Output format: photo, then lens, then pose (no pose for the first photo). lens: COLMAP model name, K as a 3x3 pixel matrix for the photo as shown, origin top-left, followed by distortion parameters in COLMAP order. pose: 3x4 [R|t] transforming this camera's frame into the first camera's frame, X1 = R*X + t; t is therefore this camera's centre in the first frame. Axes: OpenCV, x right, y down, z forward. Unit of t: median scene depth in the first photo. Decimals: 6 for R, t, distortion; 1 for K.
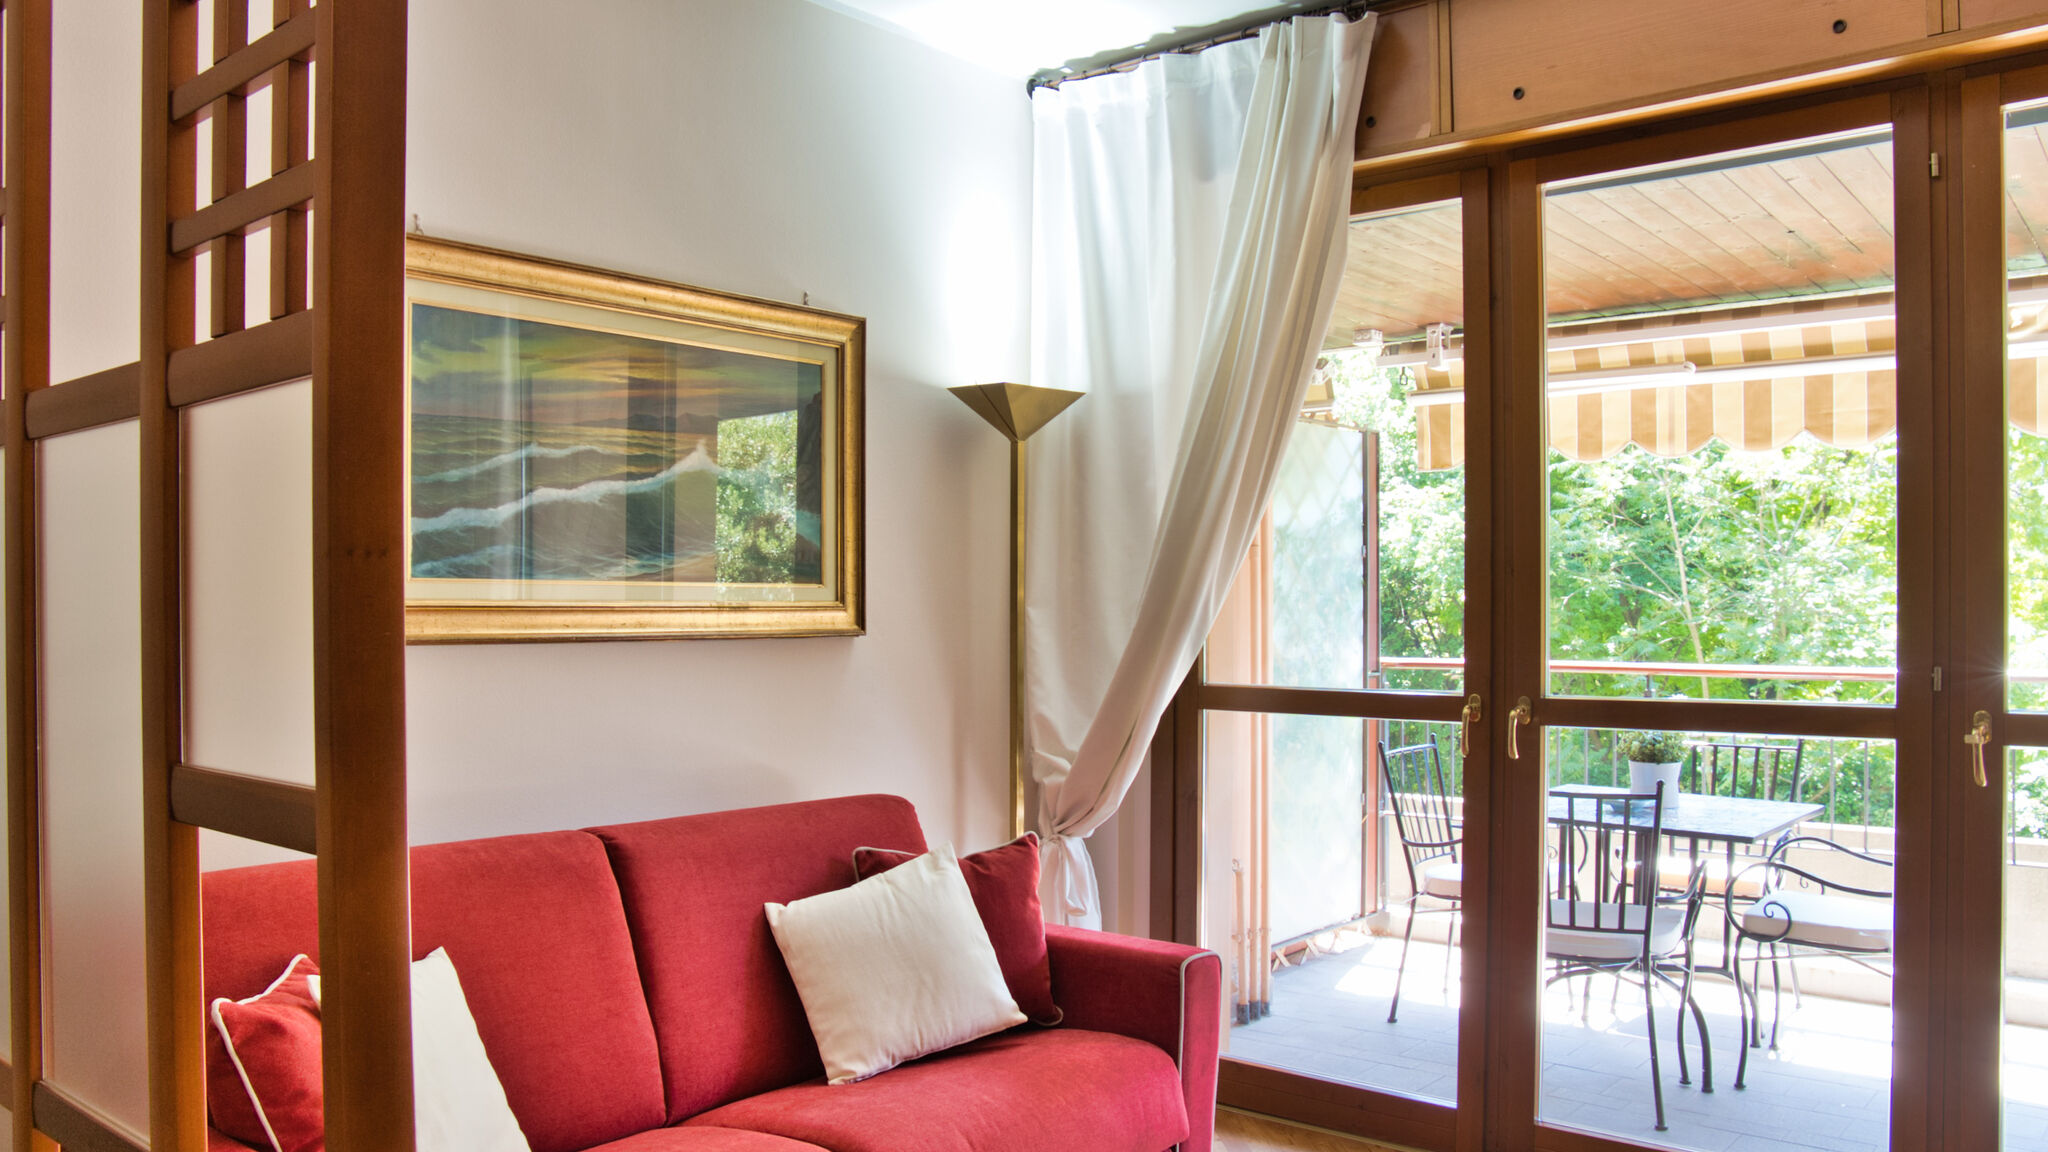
lens RADIAL K [[1560.7, 0, 1025.9], [0, 1560.7, 618.8], [0, 0, 1]] dist [-0.132843, 0.102183]
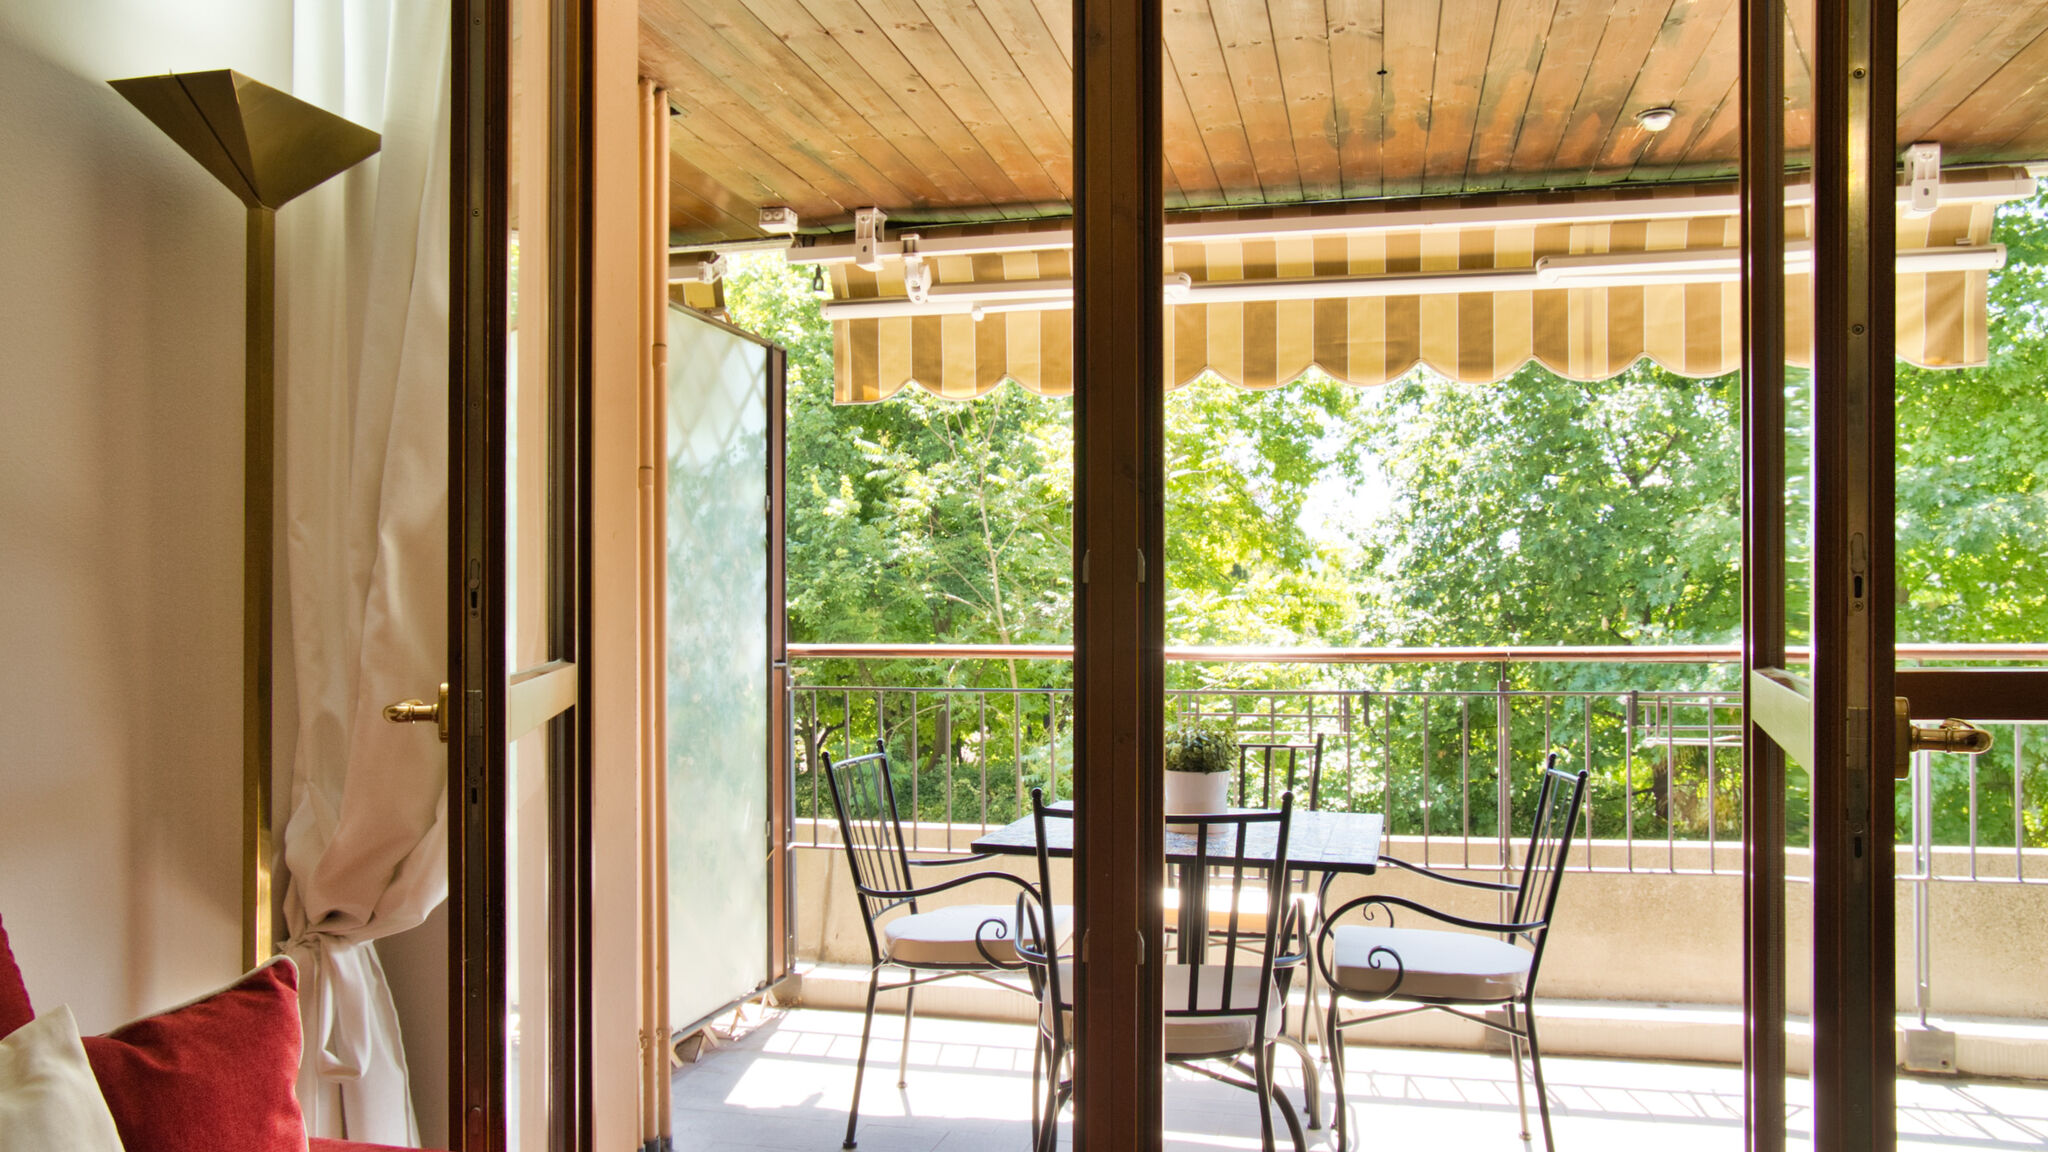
lens RADIAL K [[1525.9, 0, 1023.2], [0, 1525.9, 619.8], [0, 0, 1]] dist [-0.110998, 0.096939]
pose [[0.899396, 0.003910, 0.437117, 0.006699], [0.001370, 0.999930, -0.011764, 0.032661], [-0.437132, 0.011180, 0.899328, 0.395860]]
